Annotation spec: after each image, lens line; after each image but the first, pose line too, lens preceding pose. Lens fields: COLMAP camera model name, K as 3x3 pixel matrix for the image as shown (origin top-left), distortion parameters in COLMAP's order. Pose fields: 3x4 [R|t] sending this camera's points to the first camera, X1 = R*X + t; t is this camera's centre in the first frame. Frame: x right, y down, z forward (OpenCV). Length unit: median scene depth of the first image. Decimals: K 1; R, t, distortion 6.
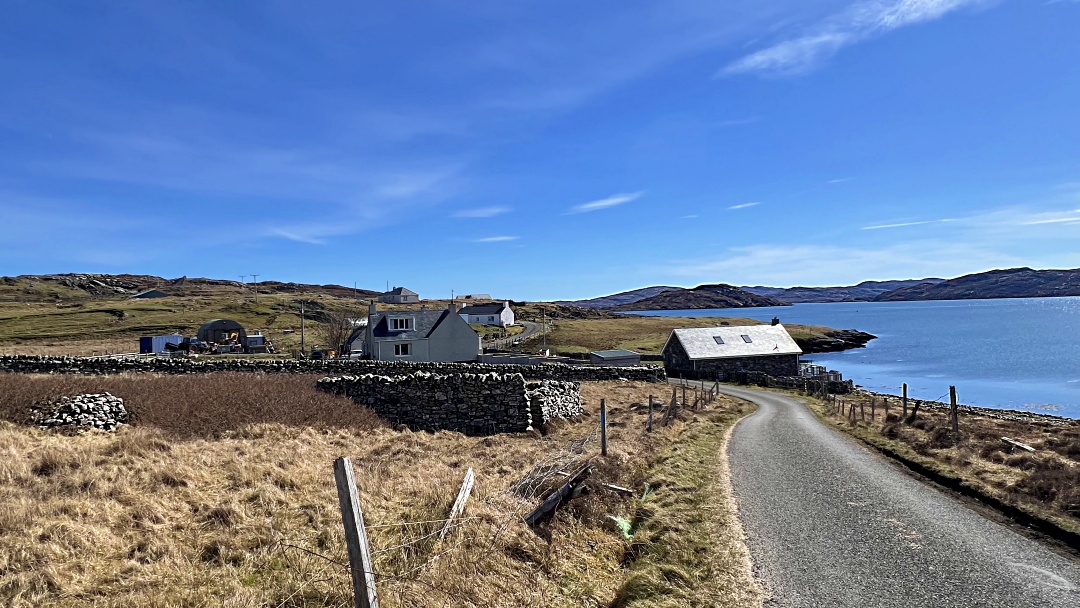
lens RADIAL K [[582.0, 0, 533.3], [0, 582.0, 309.9], [0, 0, 1]] dist [0.002512, -0.001478]
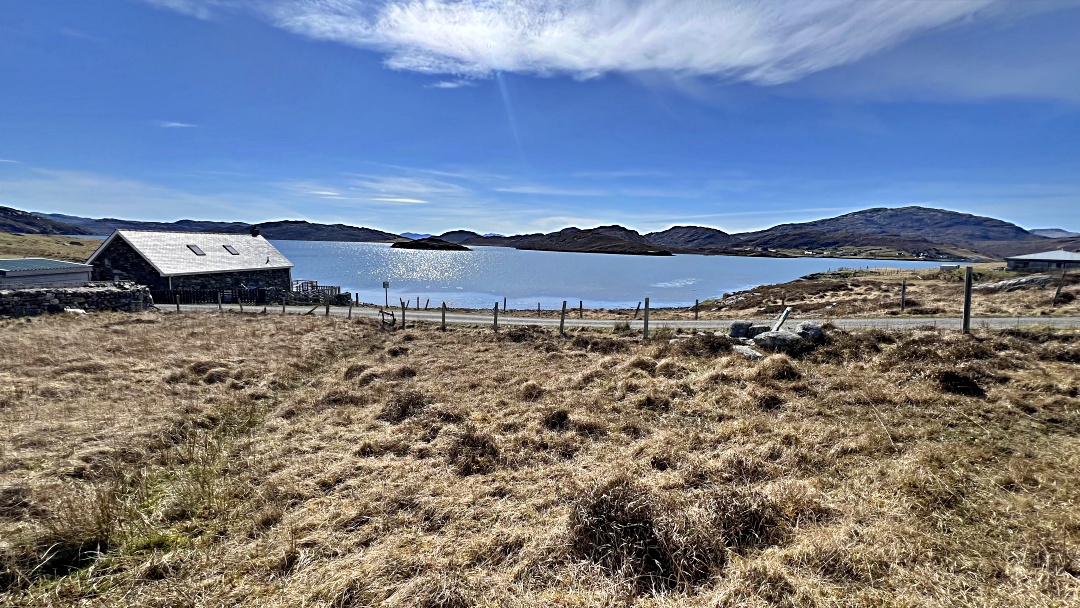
lens RADIAL K [[418.1, 0, 542.9], [0, 418.1, 298.8], [0, 0, 1]] dist [-0.000731, -0.000982]
pose [[0.342125, -0.074676, 0.936683, -0.044272], [-0.043134, 0.994538, 0.095044, 0.044061], [-0.938664, -0.072920, 0.337035, 0.388071]]
